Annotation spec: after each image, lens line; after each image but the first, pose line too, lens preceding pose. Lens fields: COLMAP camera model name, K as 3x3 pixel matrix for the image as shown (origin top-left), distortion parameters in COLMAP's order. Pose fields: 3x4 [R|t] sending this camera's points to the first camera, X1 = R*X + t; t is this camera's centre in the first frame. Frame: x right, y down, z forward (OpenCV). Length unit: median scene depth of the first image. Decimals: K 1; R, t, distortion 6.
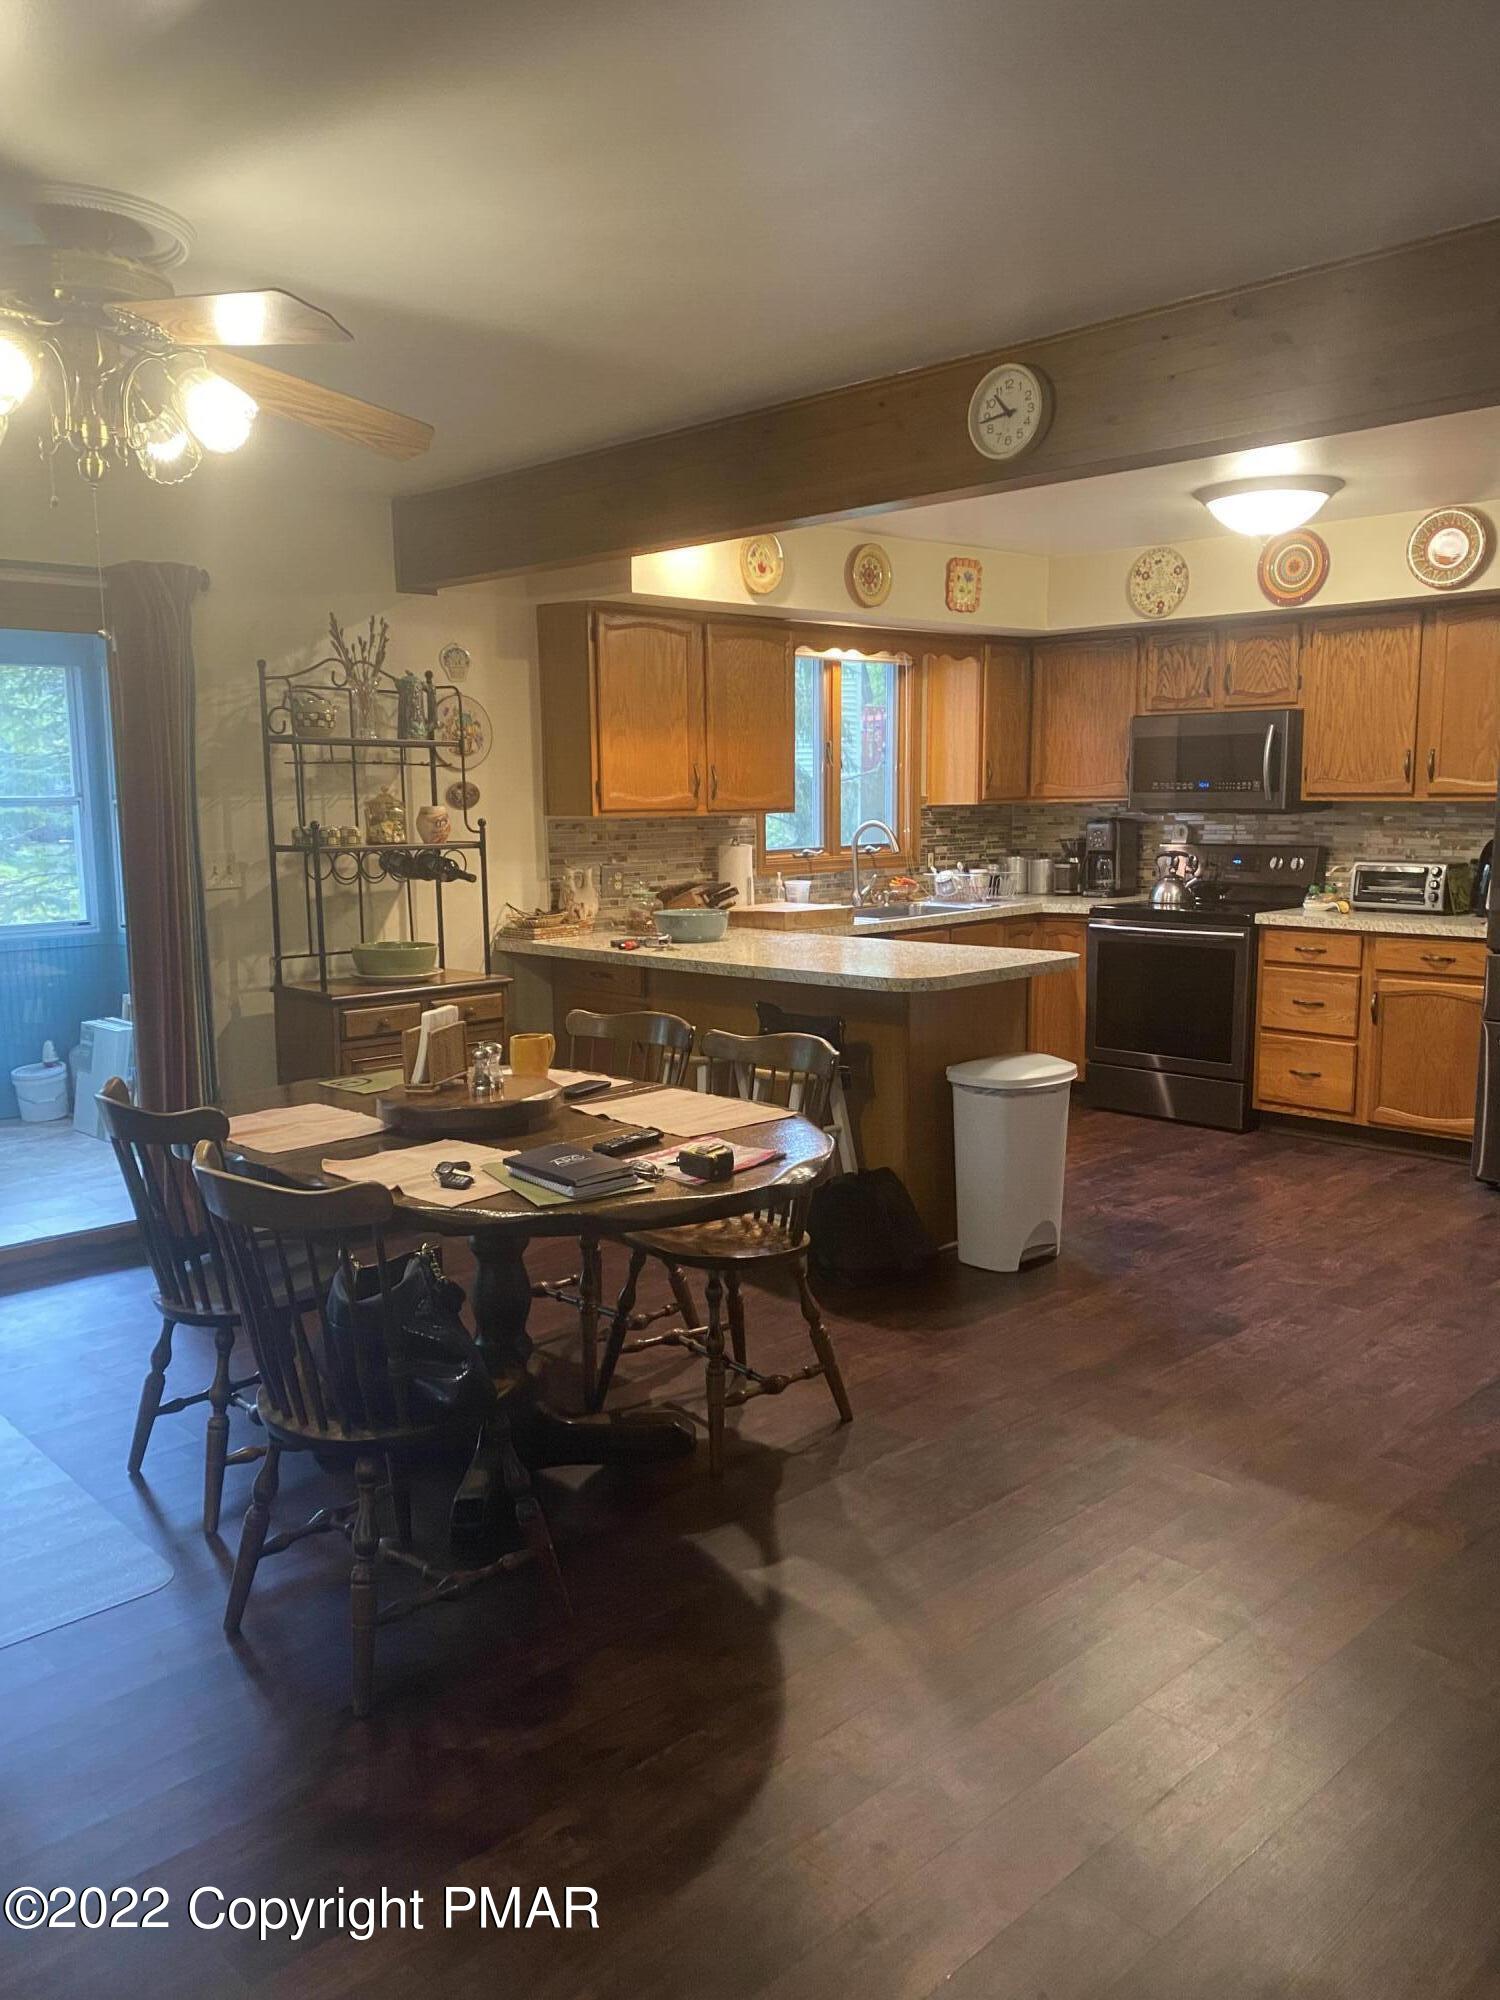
lens RADIAL K [[1533.8, 0, 762.3], [0, 1533.8, 1010.2], [0, 0, 1]] dist [0.075340, -0.123021]
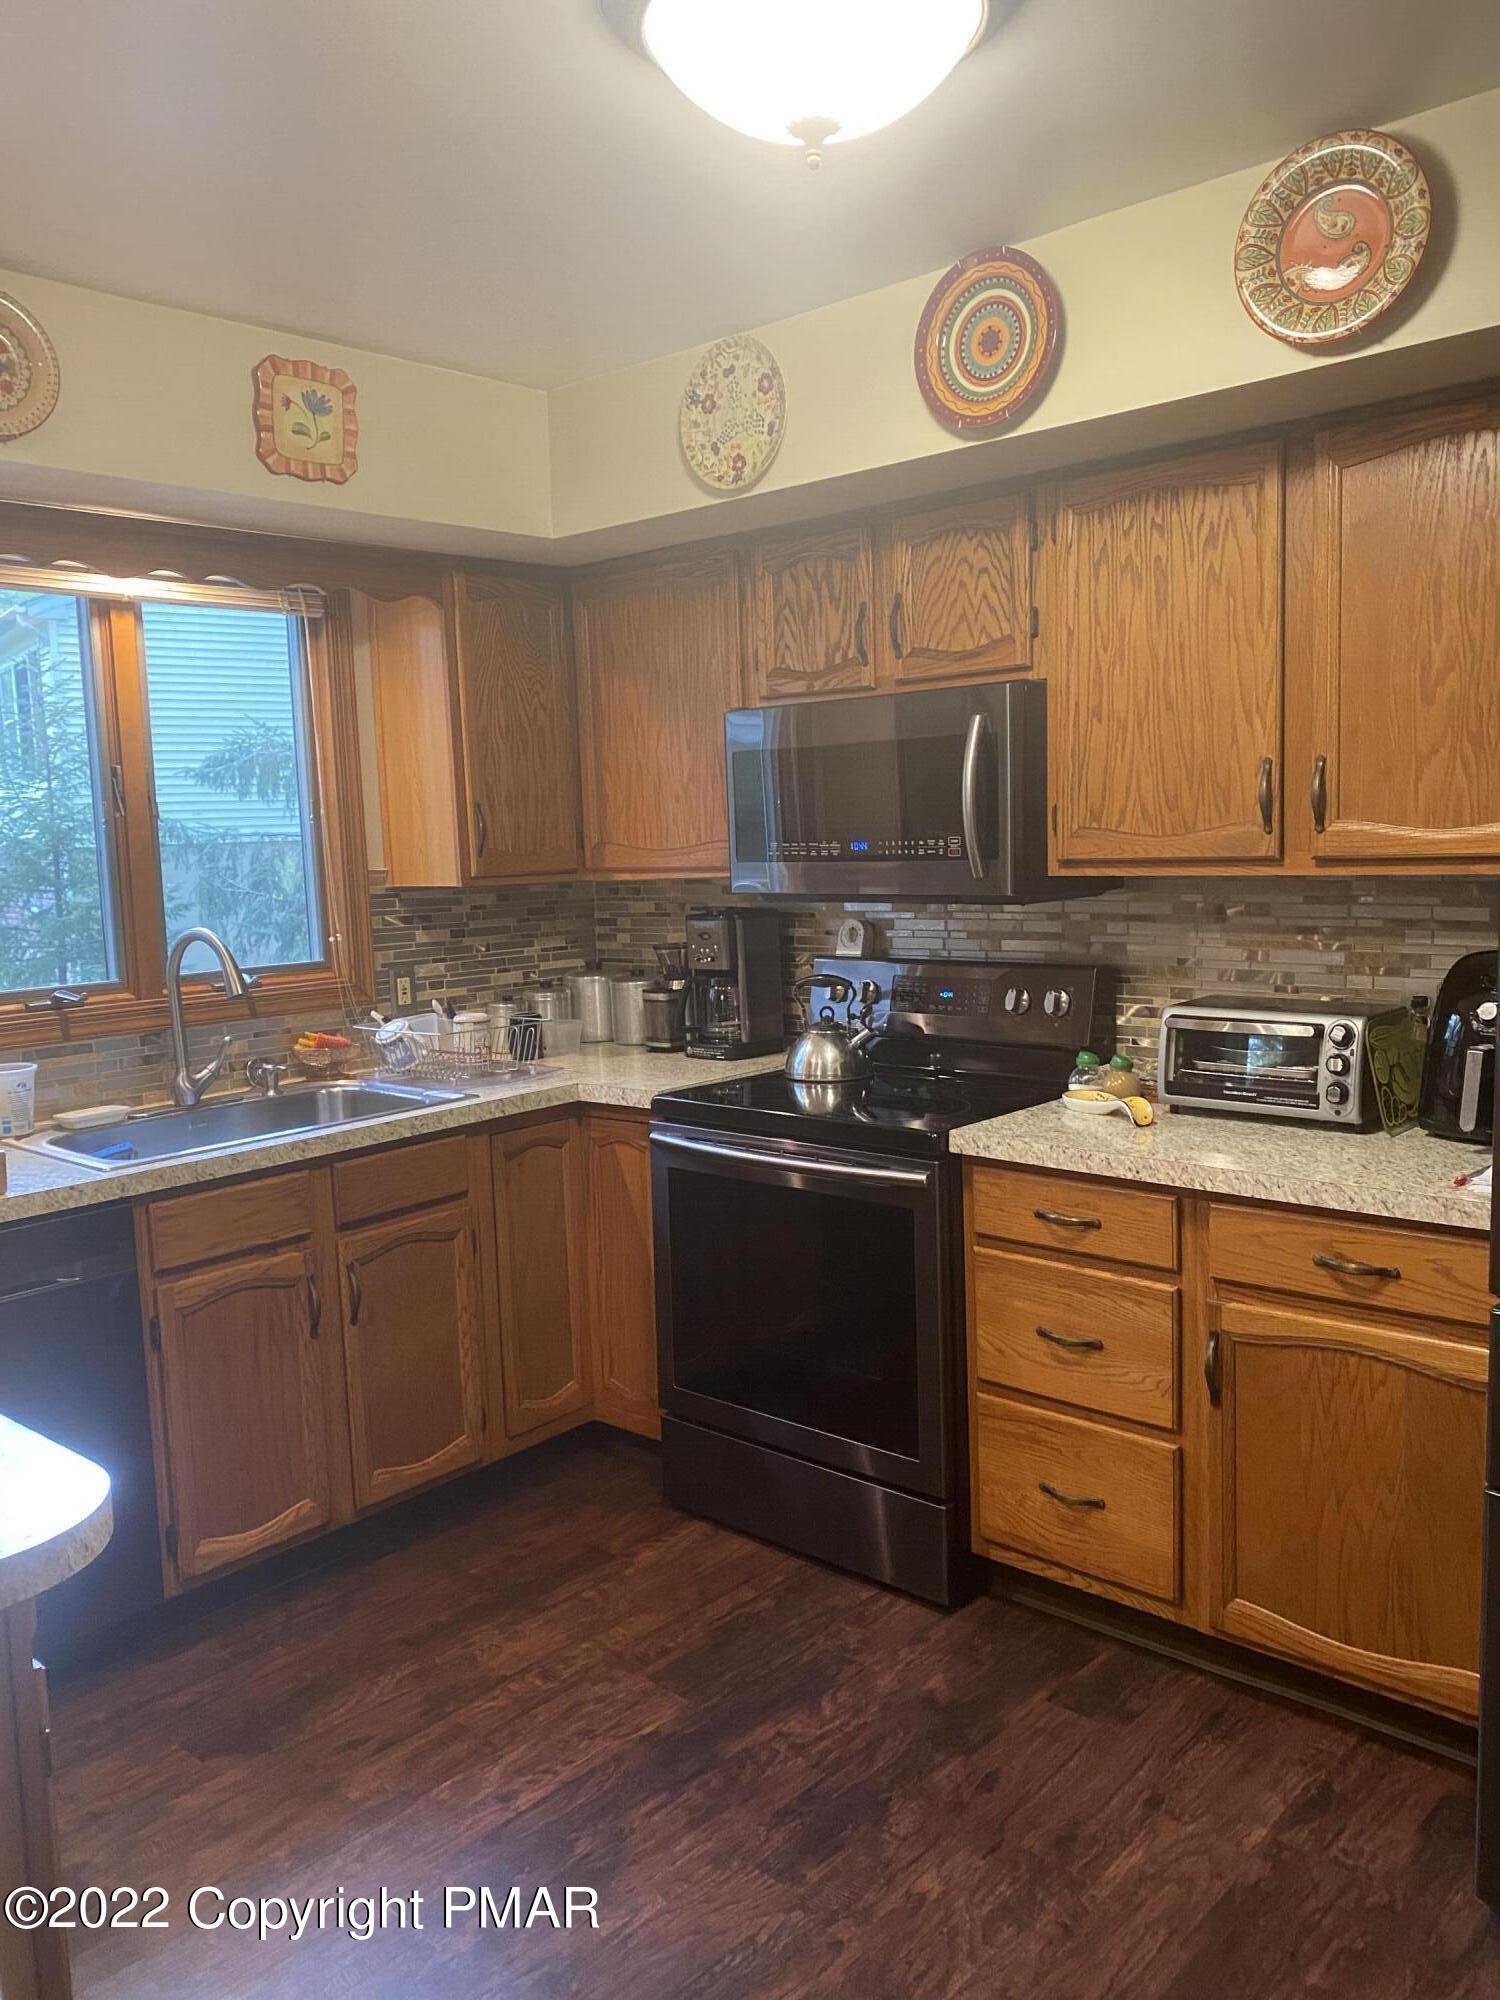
lens RADIAL K [[1520.9, 0, 756.8], [0, 1520.9, 992.3], [0, 0, 1]] dist [0.066242, -0.127999]
pose [[0.998351, -0.026093, 0.051138, 0.237616], [0.028230, 0.998739, -0.041525, -0.084161], [-0.049990, 0.042900, 0.997828, 0.550766]]
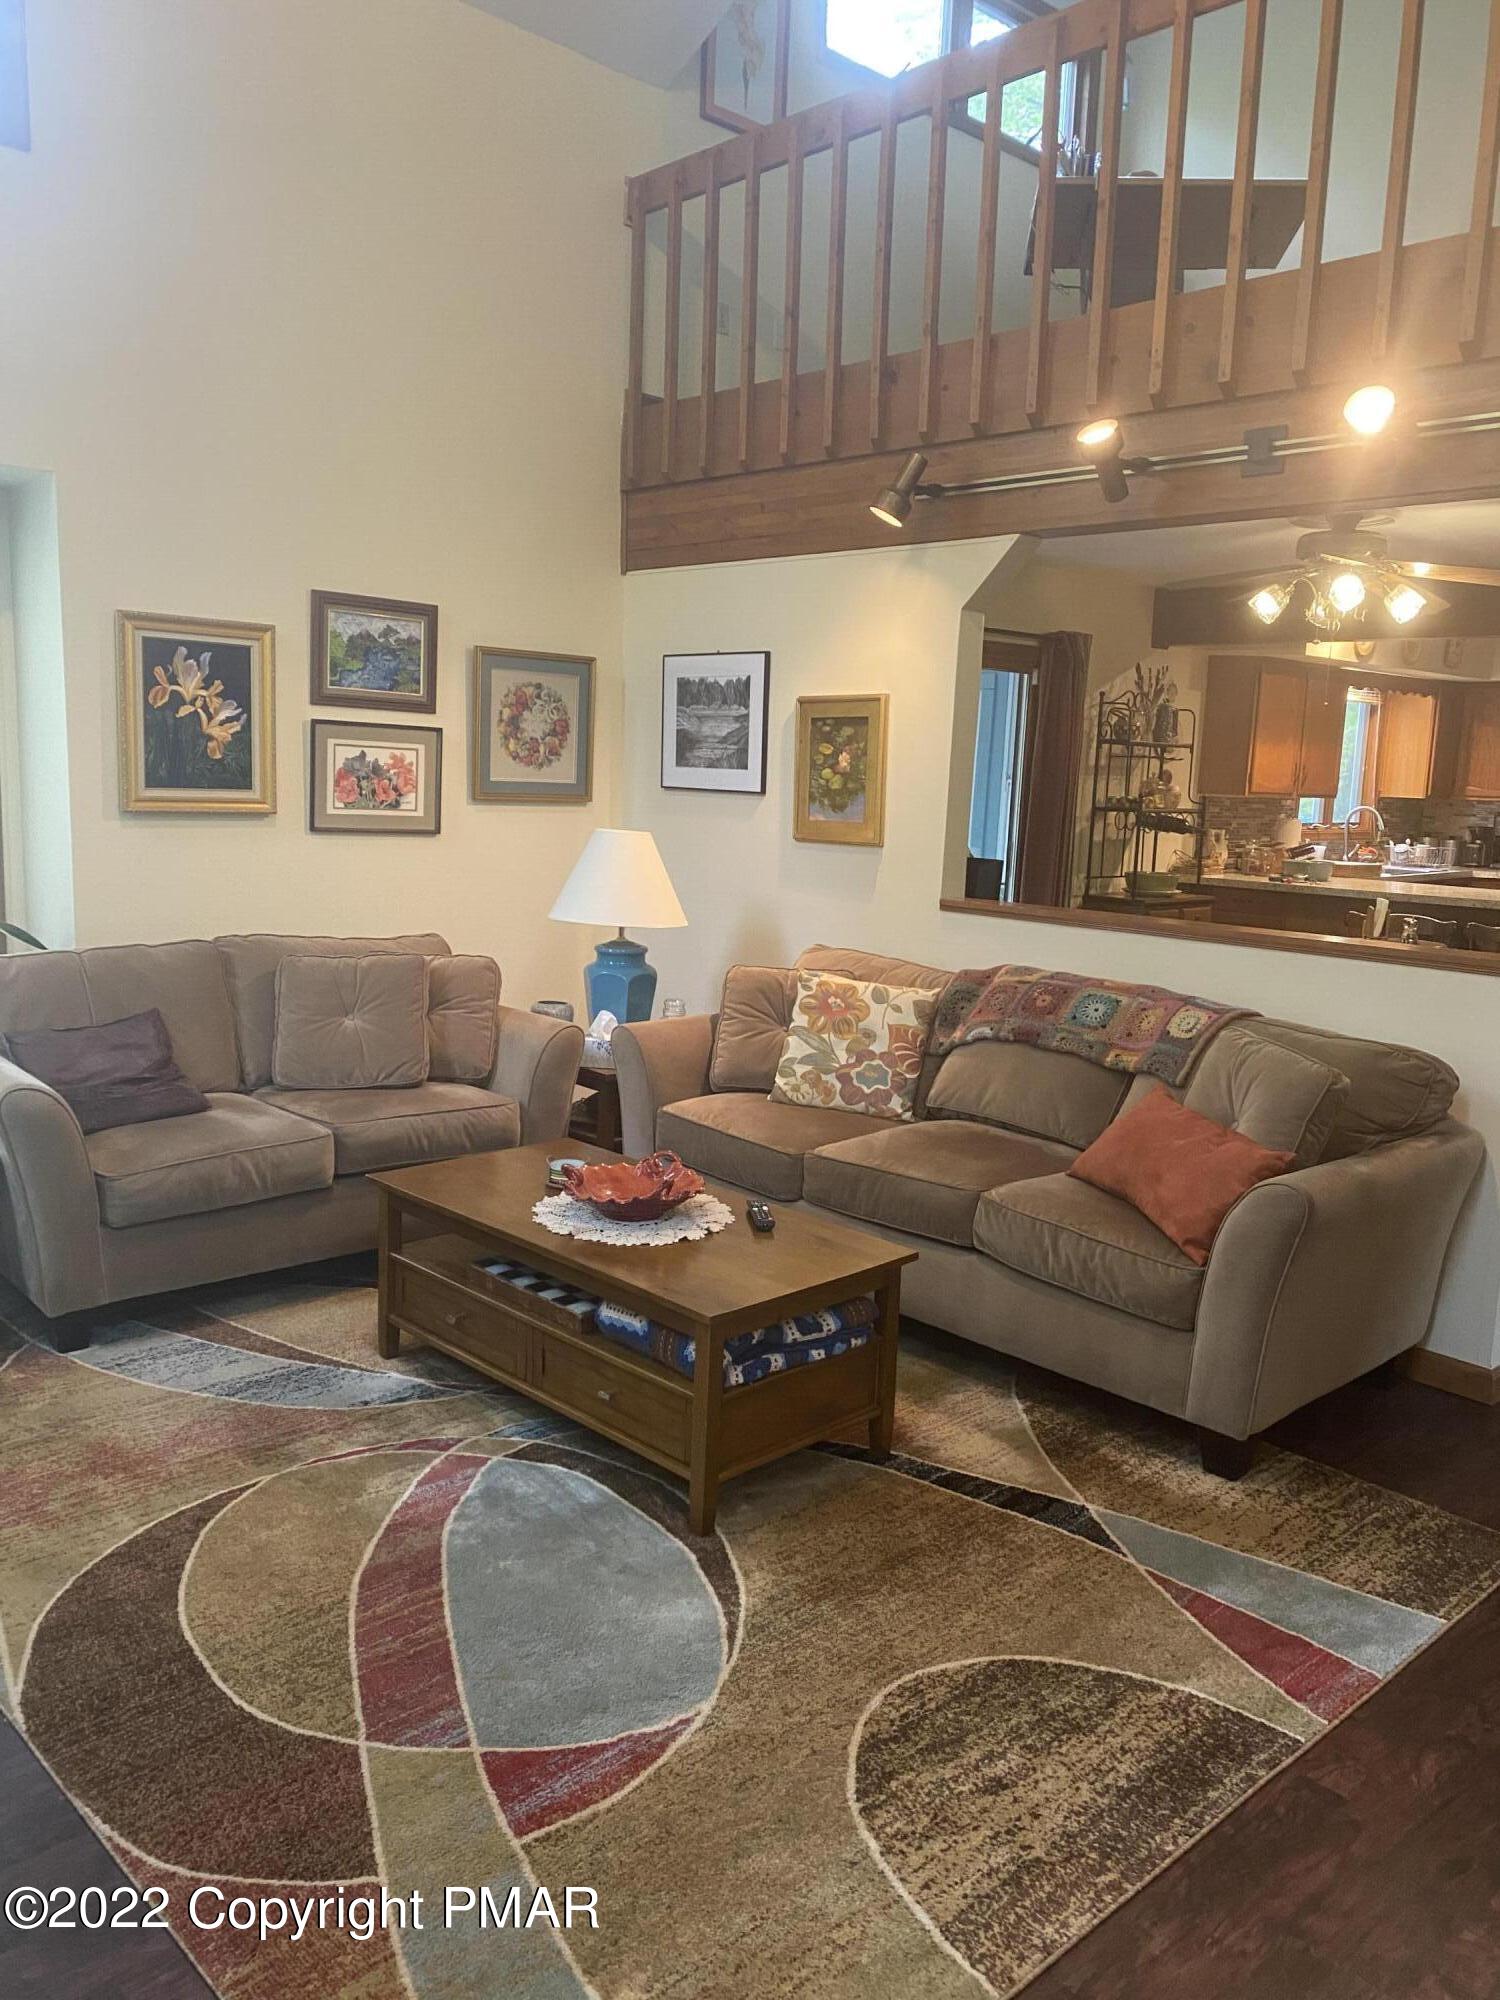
lens RADIAL K [[1533.8, 0, 762.3], [0, 1533.8, 1010.2], [0, 0, 1]] dist [0.075340, -0.123021]
pose [[0.998754, 0.048873, -0.010055, -0.487901], [-0.048707, 0.998682, 0.016154, 0.073268], [0.010831, -0.015644, 0.999819, -0.465530]]
